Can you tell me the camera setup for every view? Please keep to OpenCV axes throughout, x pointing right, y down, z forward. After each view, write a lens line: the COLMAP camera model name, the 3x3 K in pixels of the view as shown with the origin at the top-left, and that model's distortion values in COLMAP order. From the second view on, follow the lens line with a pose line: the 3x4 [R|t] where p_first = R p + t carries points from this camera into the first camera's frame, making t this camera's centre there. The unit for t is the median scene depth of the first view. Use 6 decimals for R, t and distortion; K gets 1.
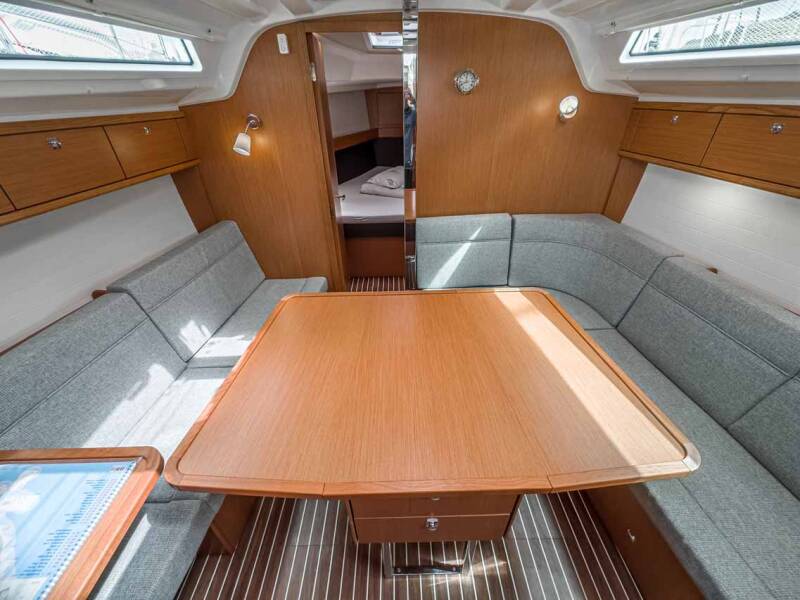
lens RADIAL K [[320.1, 0, 399.9], [0, 320.1, 299.1], [0, 0, 1]] dist [-0.006728, 0.000121]
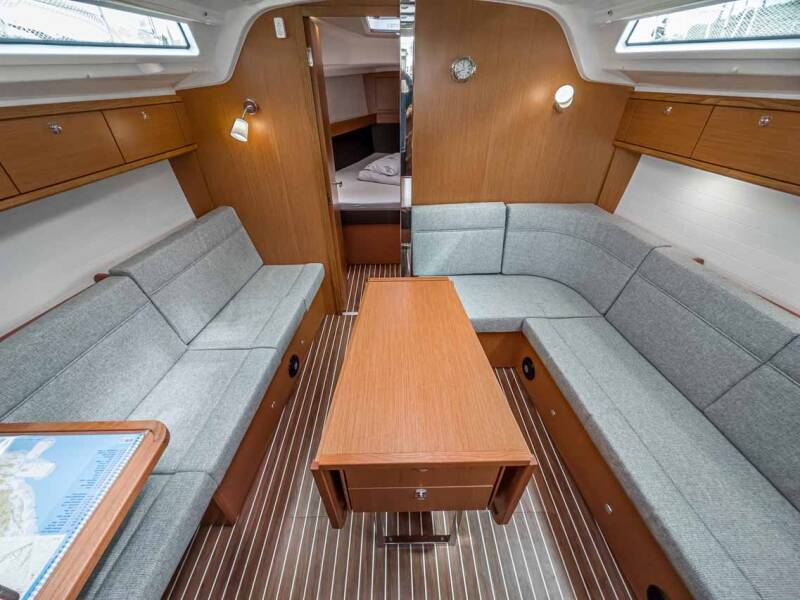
lens RADIAL K [[320.1, 0, 398.7], [0, 320.1, 299.8], [0, 0, 1]] dist [-0.006728, 0.000121]
pose [[0.999938, 0.010169, 0.004575, 0.009567], [-0.010338, 0.999202, 0.038581, 0.006721], [-0.004179, -0.038626, 0.999245, -0.031856]]
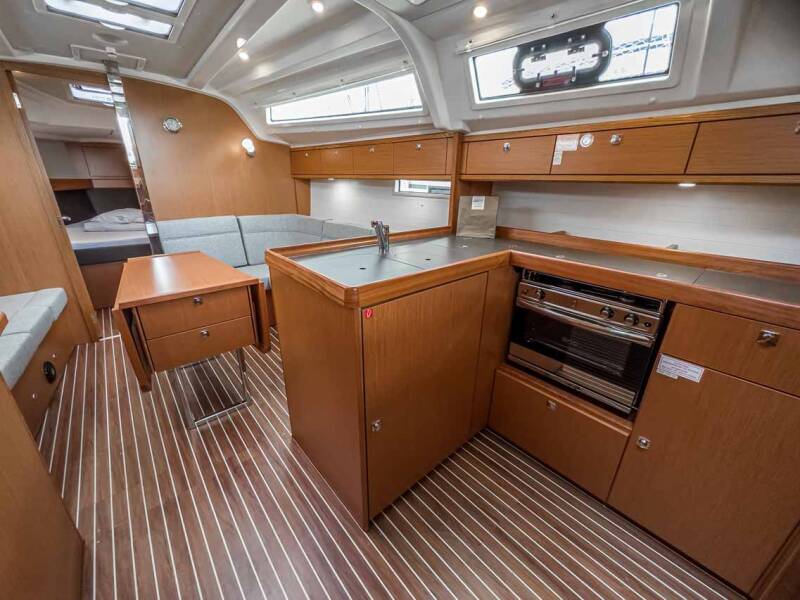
lens RADIAL K [[320.1, 0, 402.5], [0, 320.1, 300.3], [0, 0, 1]] dist [-0.006728, 0.000121]
pose [[0.755166, -0.201712, 0.623728, -0.084038], [0.328050, 0.940055, -0.093167, 0.673878], [-0.567546, 0.274971, 0.776069, -0.623969]]
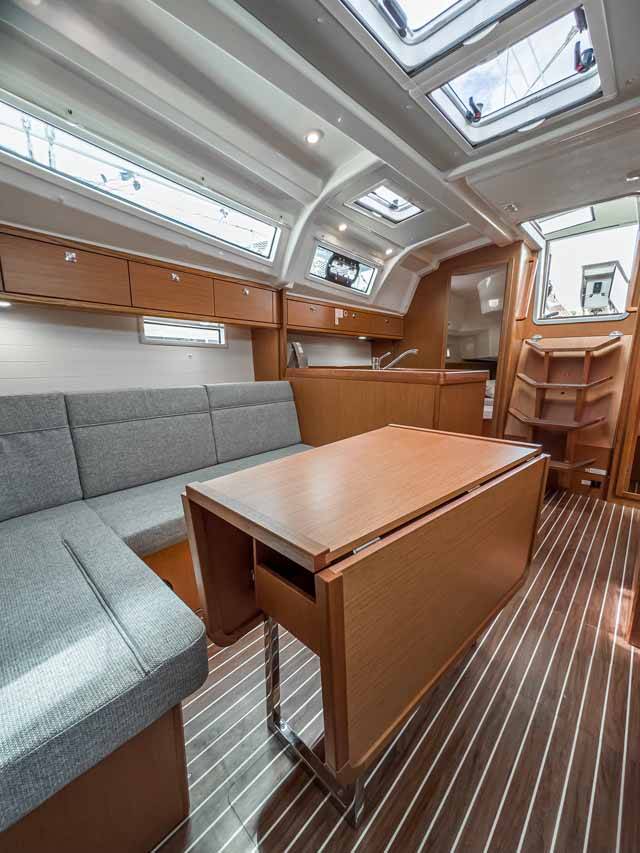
lens RADIAL K [[341.3, 0, 322.6], [0, 341.3, 426.9], [0, 0, 1]] dist [-0.006728, 0.000121]
pose [[-0.712441, -0.114628, 0.692306, -0.310744], [0.385737, 0.760174, 0.522821, -0.292836], [-0.586204, 0.639528, -0.497363, 1.189024]]
